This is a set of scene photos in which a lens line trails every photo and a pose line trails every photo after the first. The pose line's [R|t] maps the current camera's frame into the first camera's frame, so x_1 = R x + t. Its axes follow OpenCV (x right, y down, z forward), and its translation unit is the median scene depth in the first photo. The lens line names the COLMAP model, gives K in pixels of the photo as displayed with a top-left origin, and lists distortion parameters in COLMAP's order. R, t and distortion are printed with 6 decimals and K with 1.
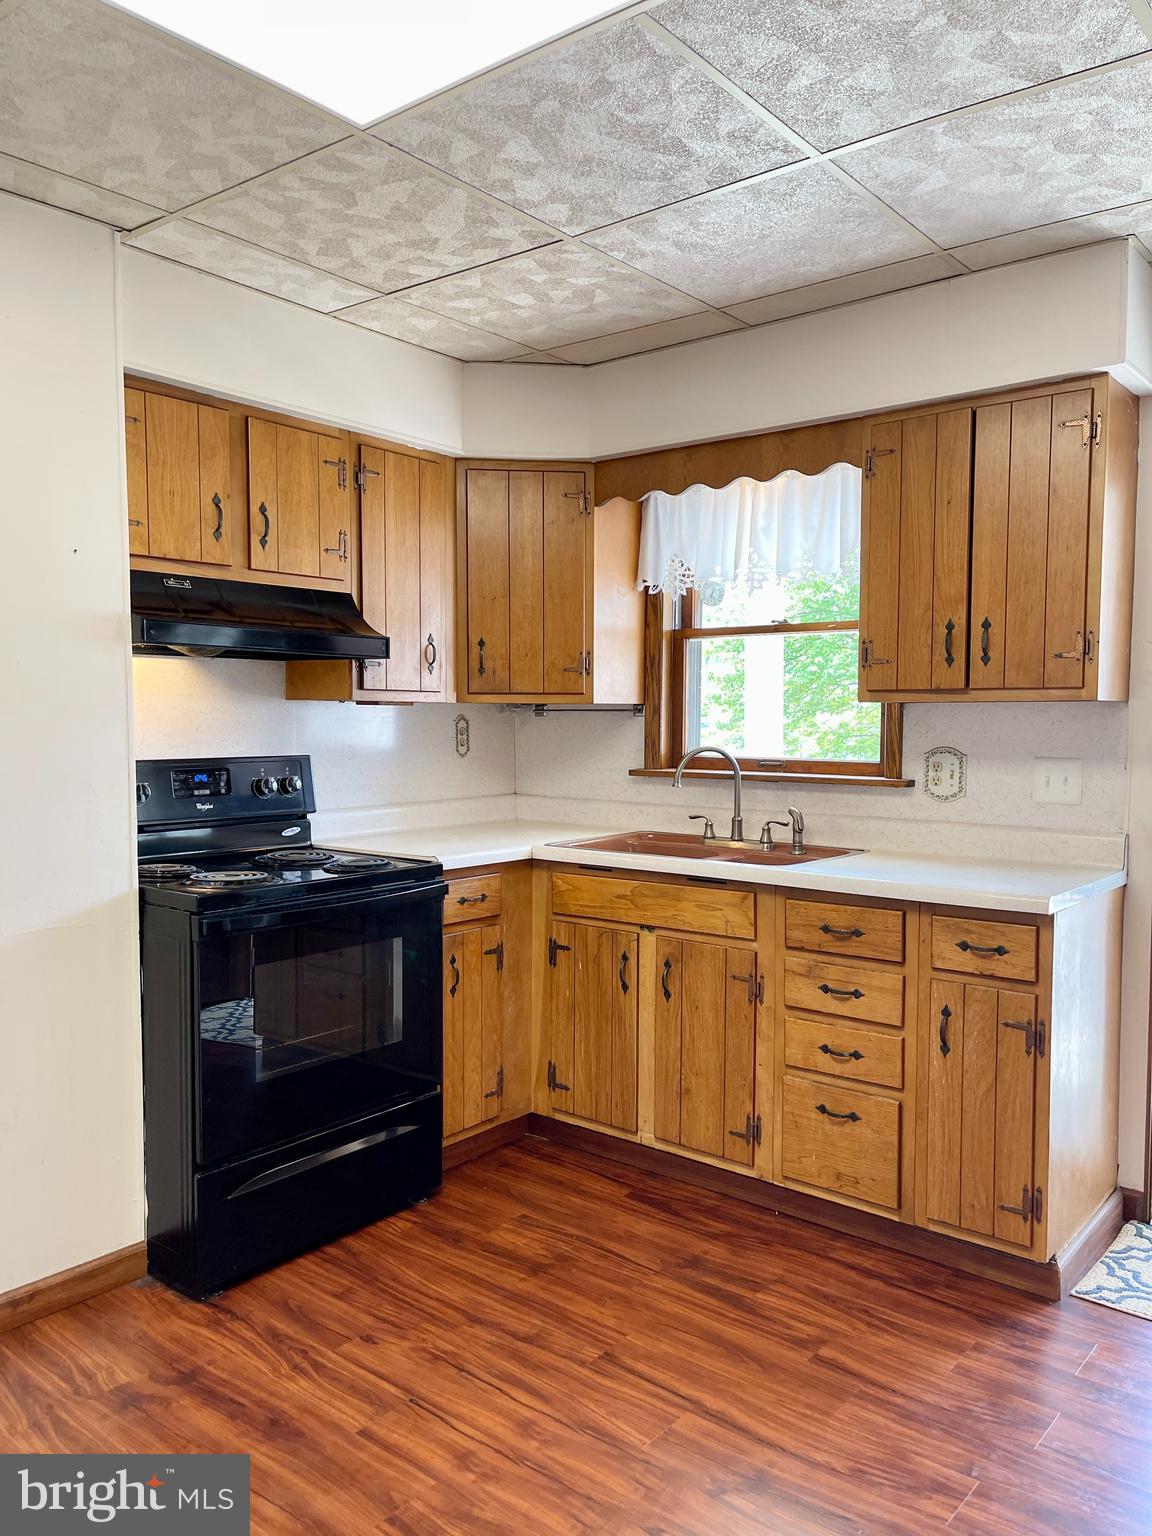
lens RADIAL K [[1158.7, 0, 575.5], [0, 1158.7, 779.2], [0, 0, 1]] dist [0.058947, -0.047782]
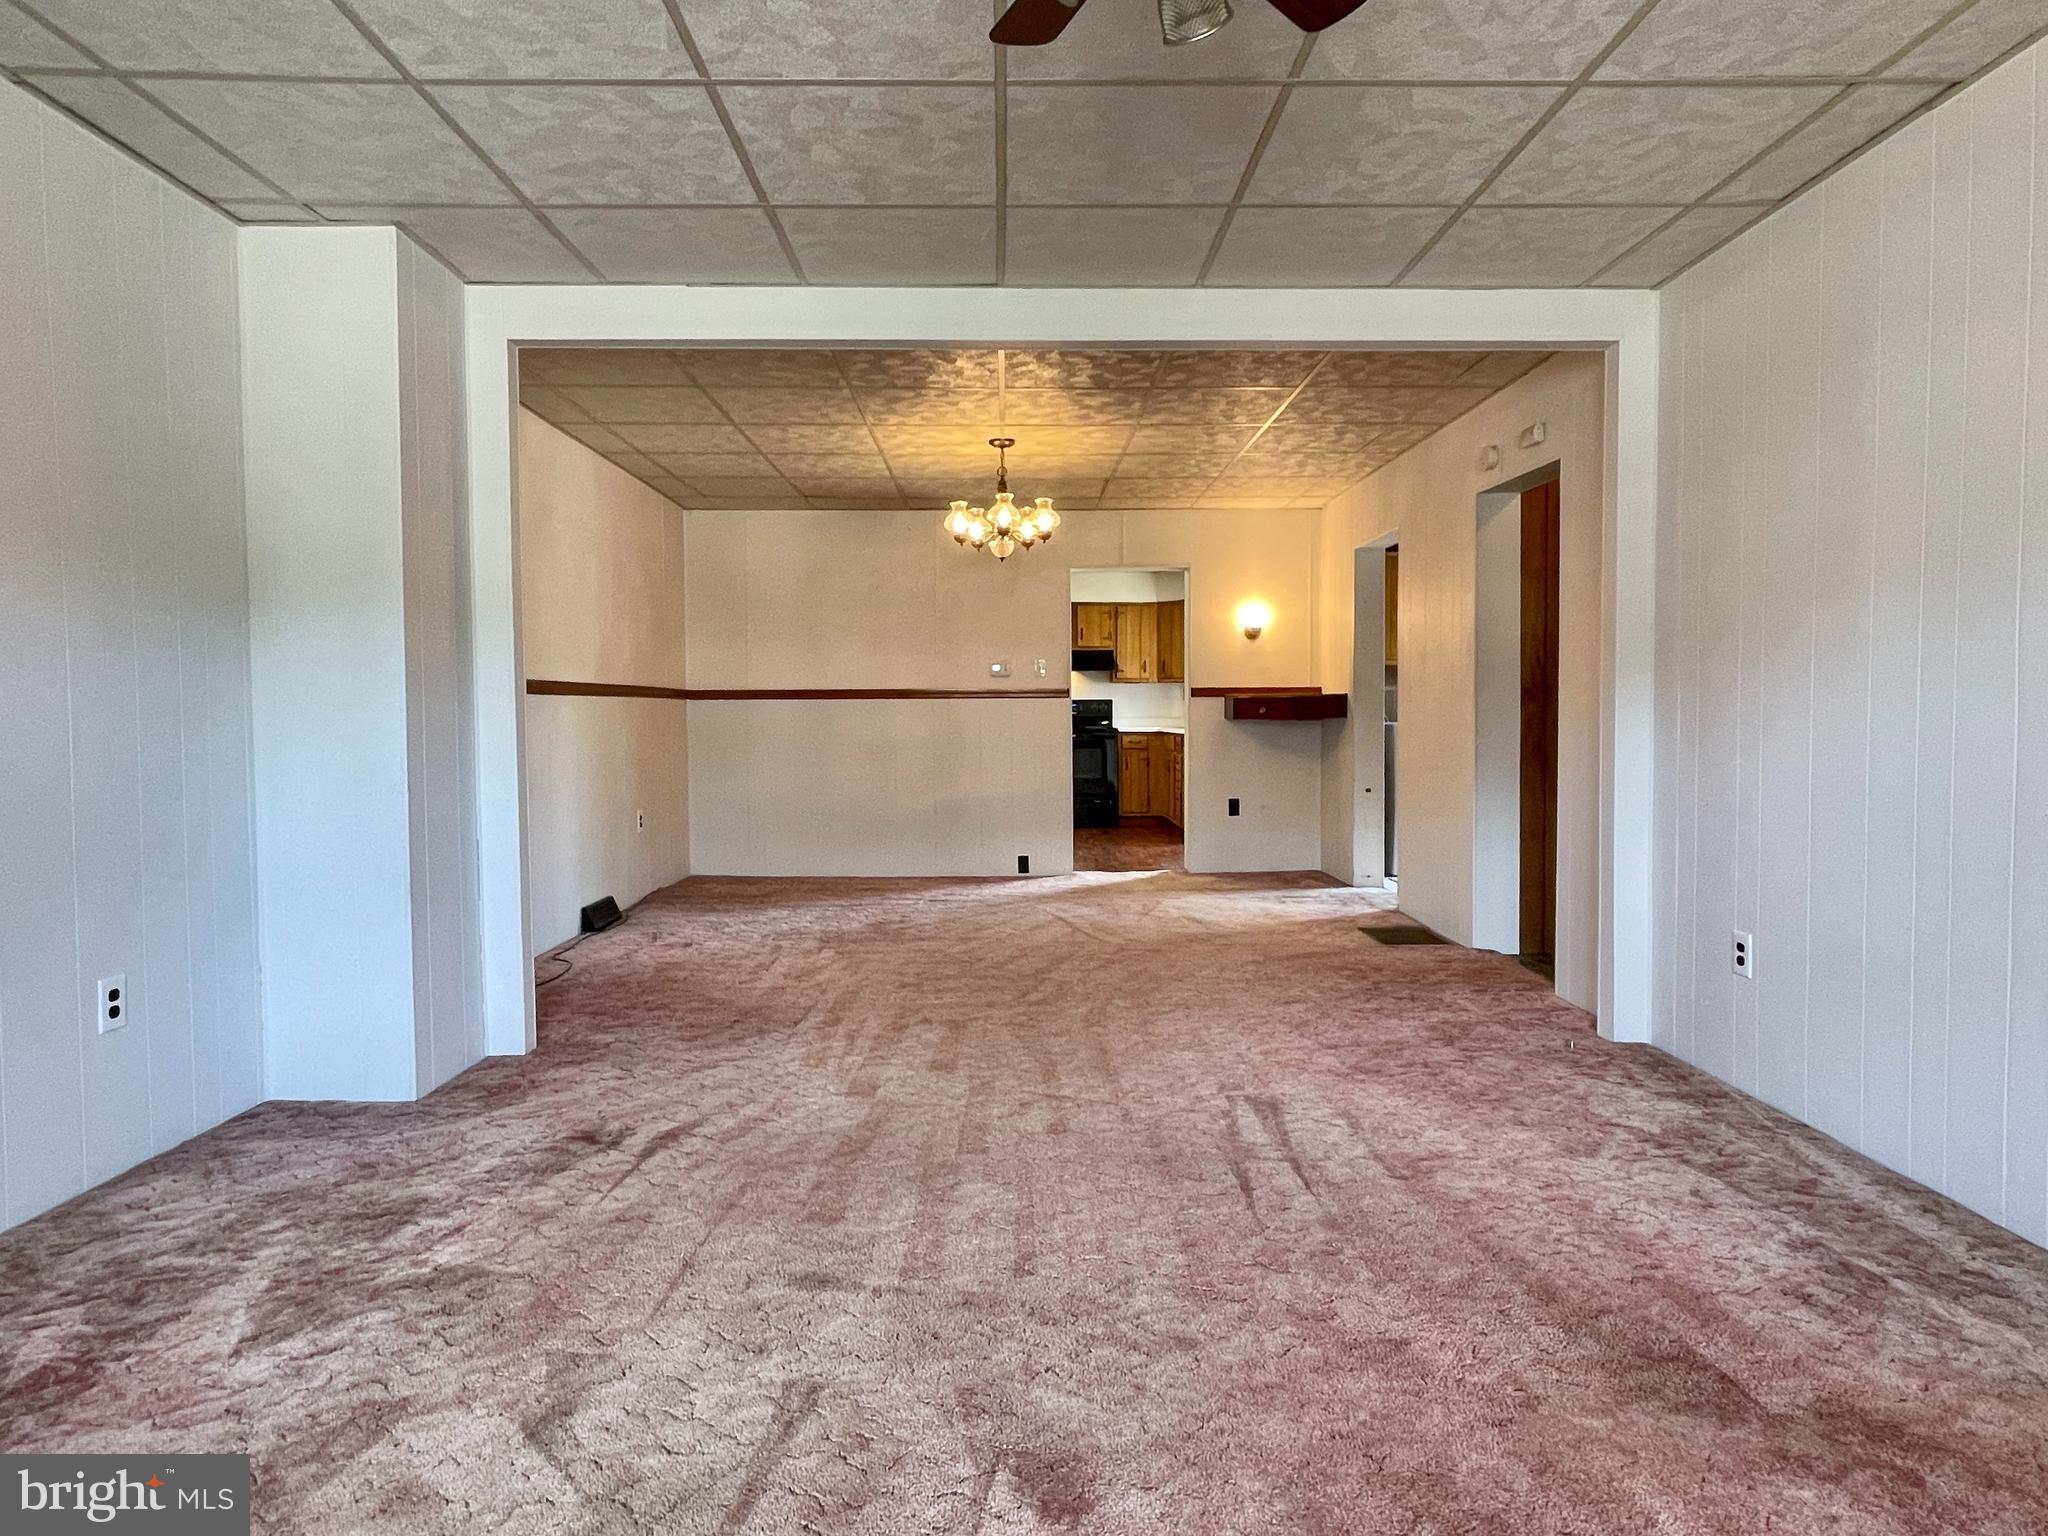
lens RADIAL K [[1186.5, 0, 1024.0], [0, 1186.5, 768.0], [0, 0, 1]] dist [0.000227, -0.002413]
pose [[0.637539, 0.028704, -0.769883, 2.493670], [-0.037353, 0.999282, 0.006325, 0.182087], [0.769512, 0.024725, 0.638153, -1.489236]]
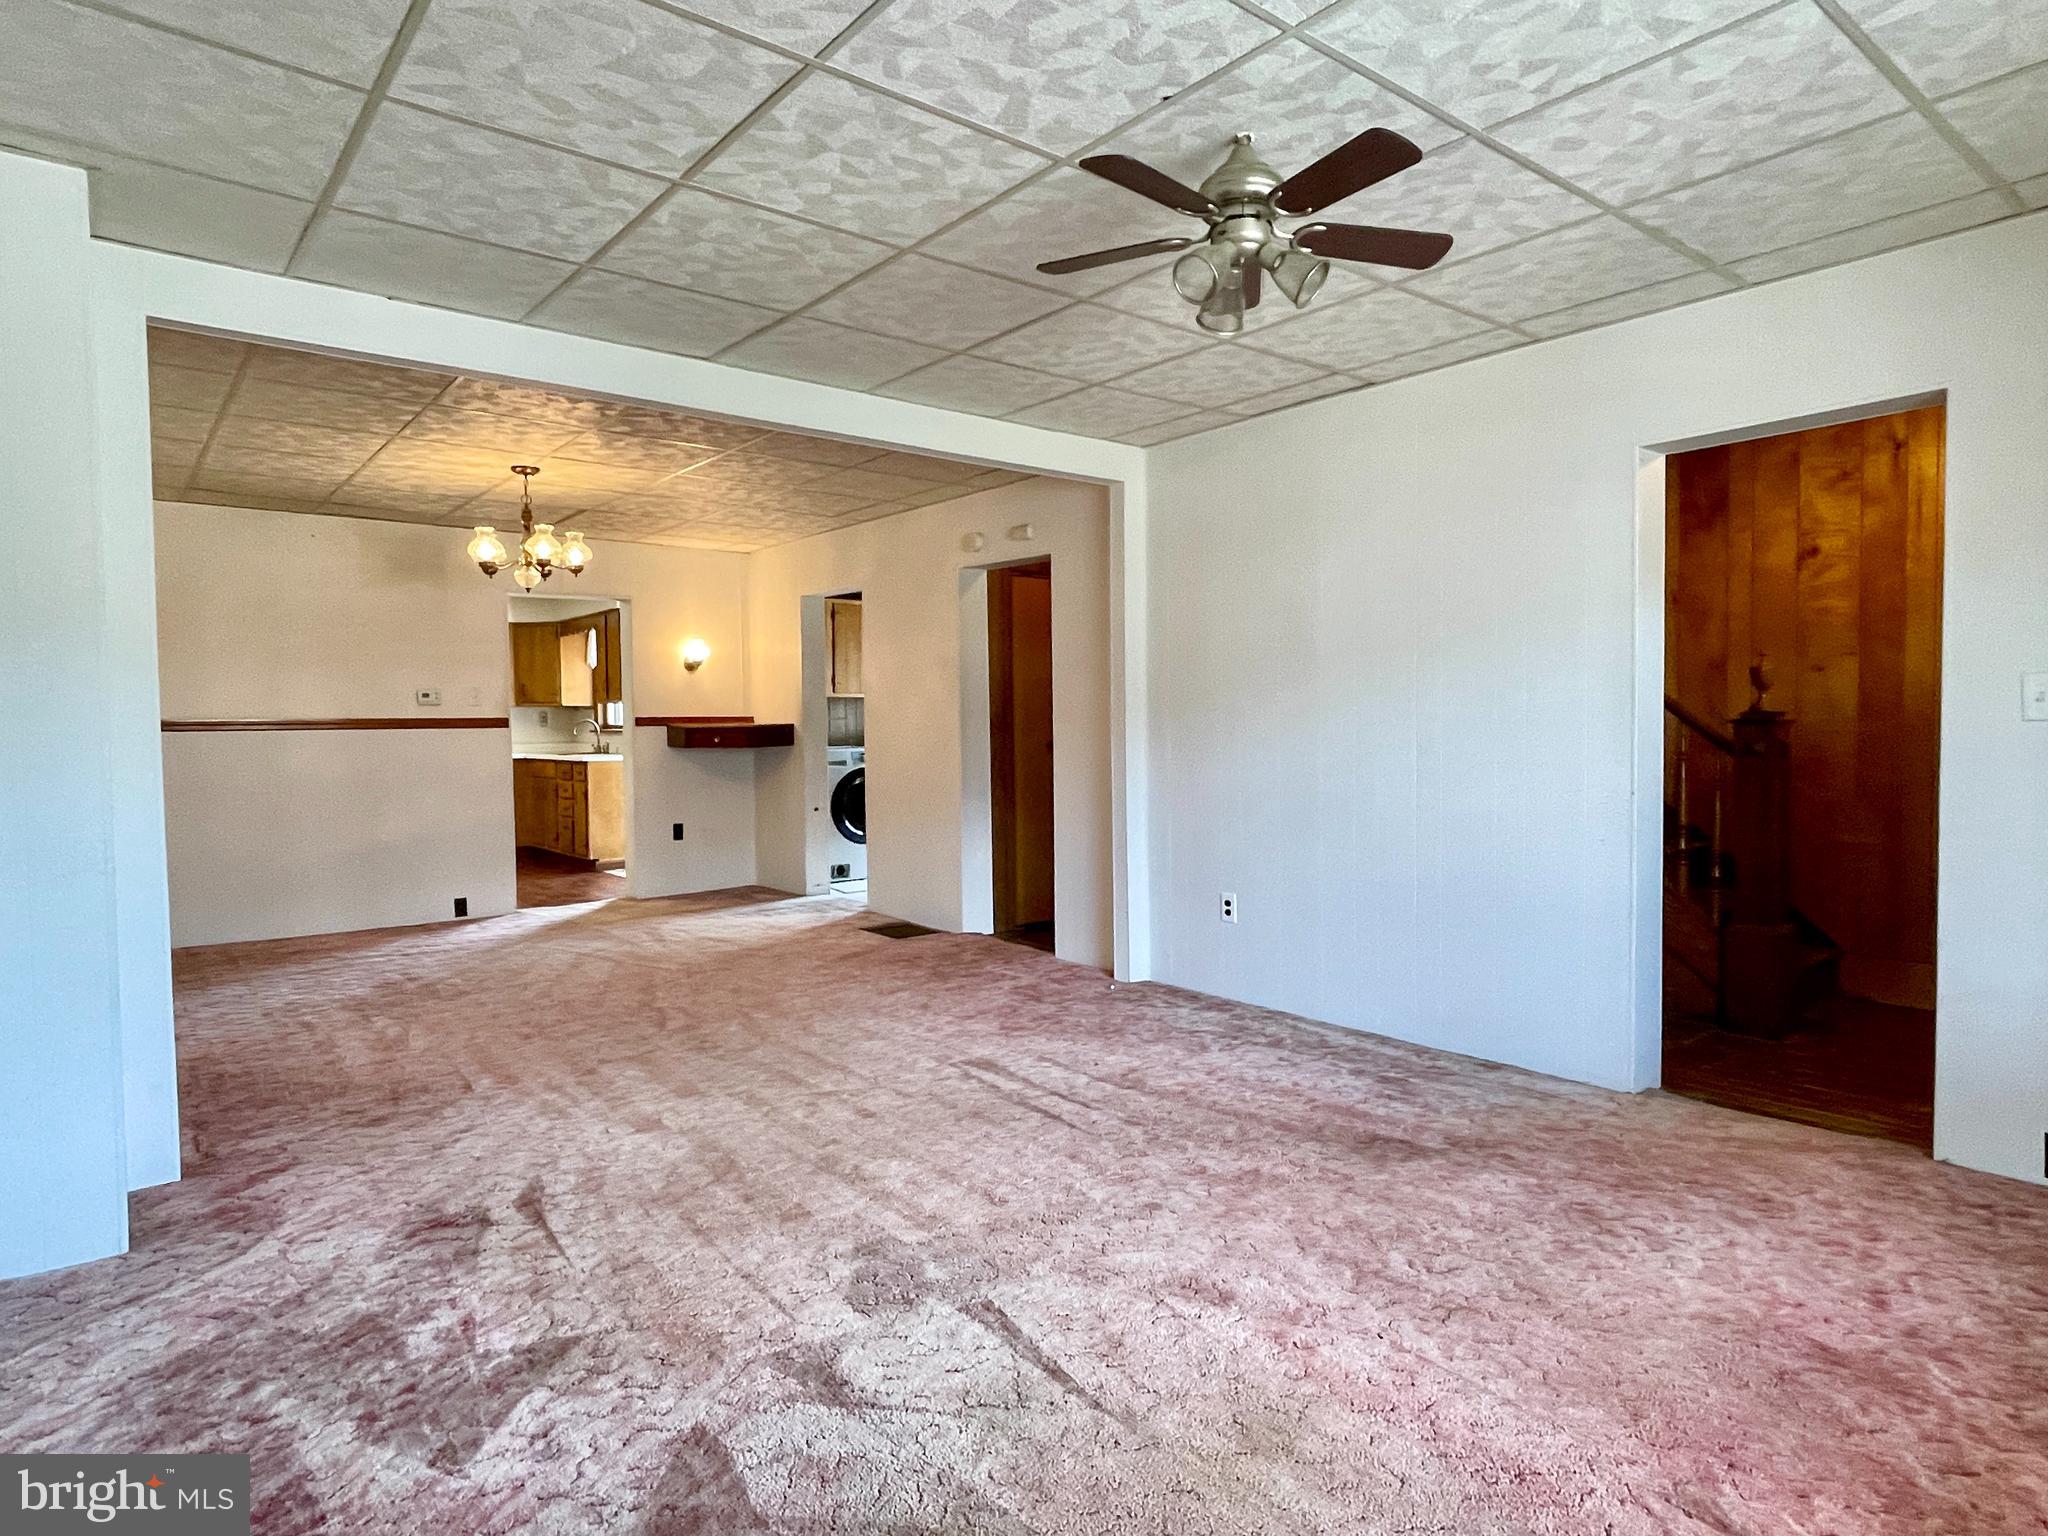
lens RADIAL K [[1182.9, 0, 1024.7], [0, 1182.9, 760.6], [0, 0, 1]] dist [0.028624, -0.024344]
pose [[0.977141, -0.005770, -0.212516, 2.137693], [0.000419, 0.999682, -0.025217, 0.173508], [0.212593, 0.024551, 0.976832, -1.958457]]
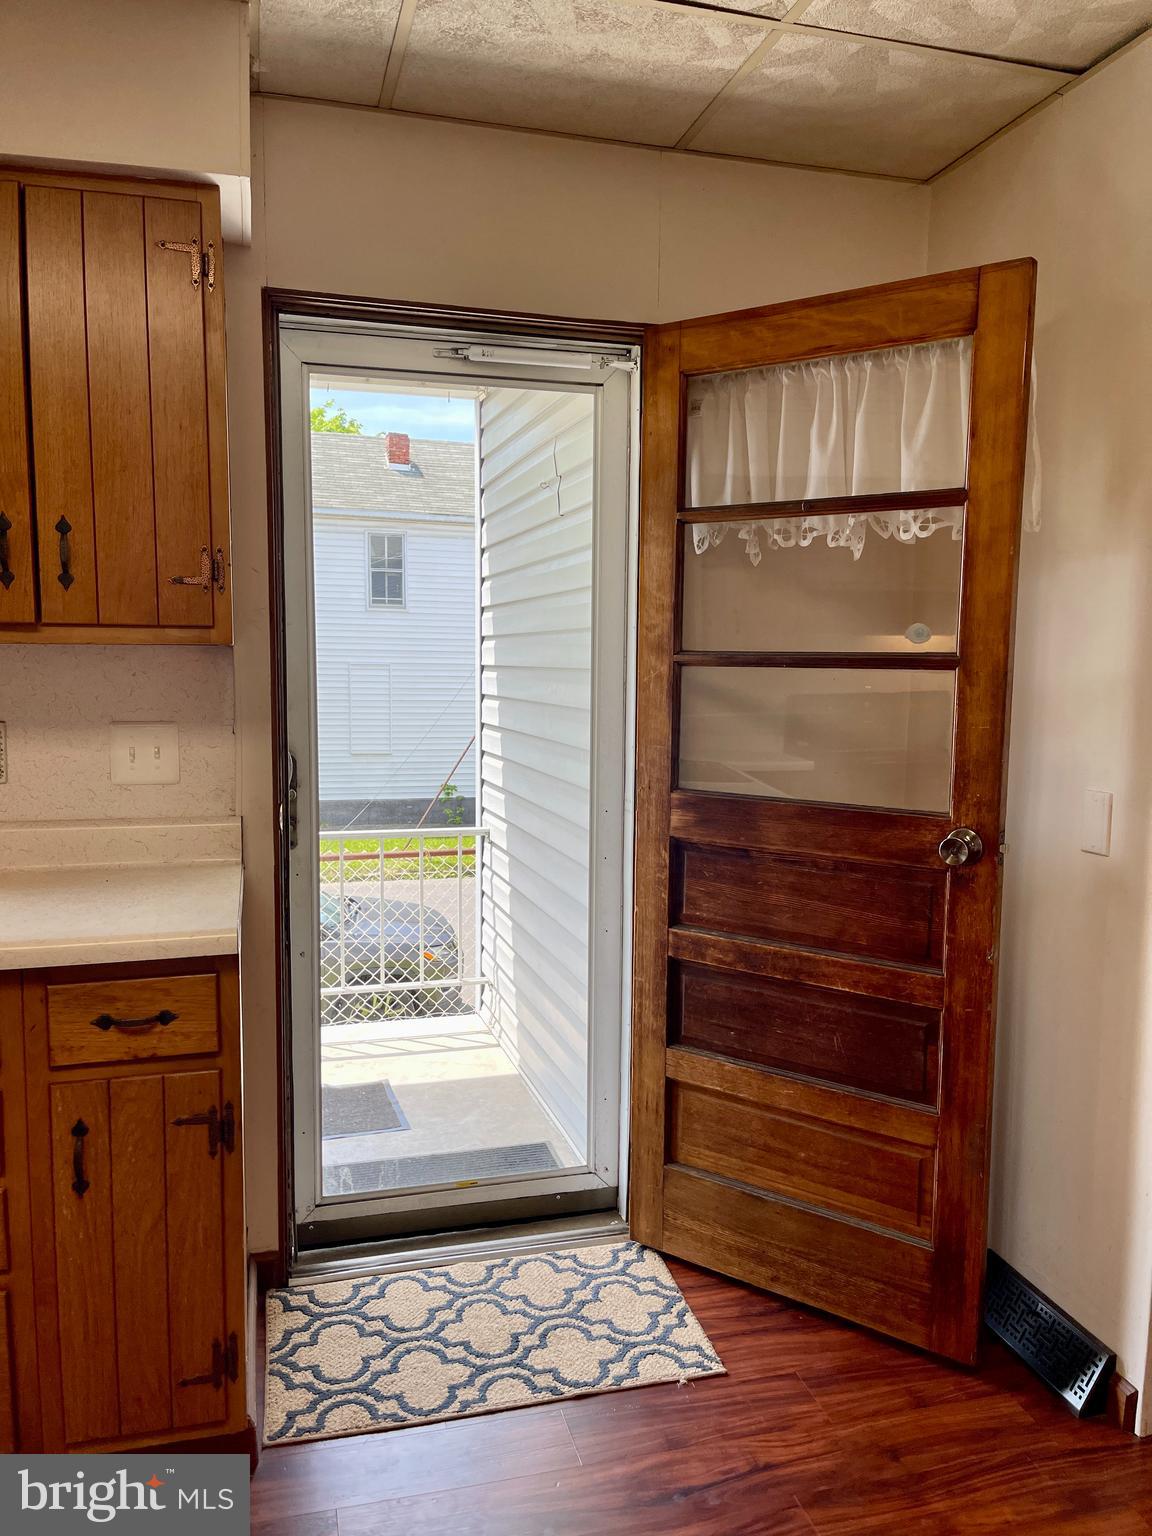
lens RADIAL K [[1158.7, 0, 575.5], [0, 1158.7, 779.2], [0, 0, 1]] dist [0.058947, -0.047782]
pose [[0.577589, -0.084636, 0.811929, -0.031134], [0.040913, 0.996362, 0.074757, -0.028092], [-0.815302, -0.009961, 0.578950, 0.382745]]
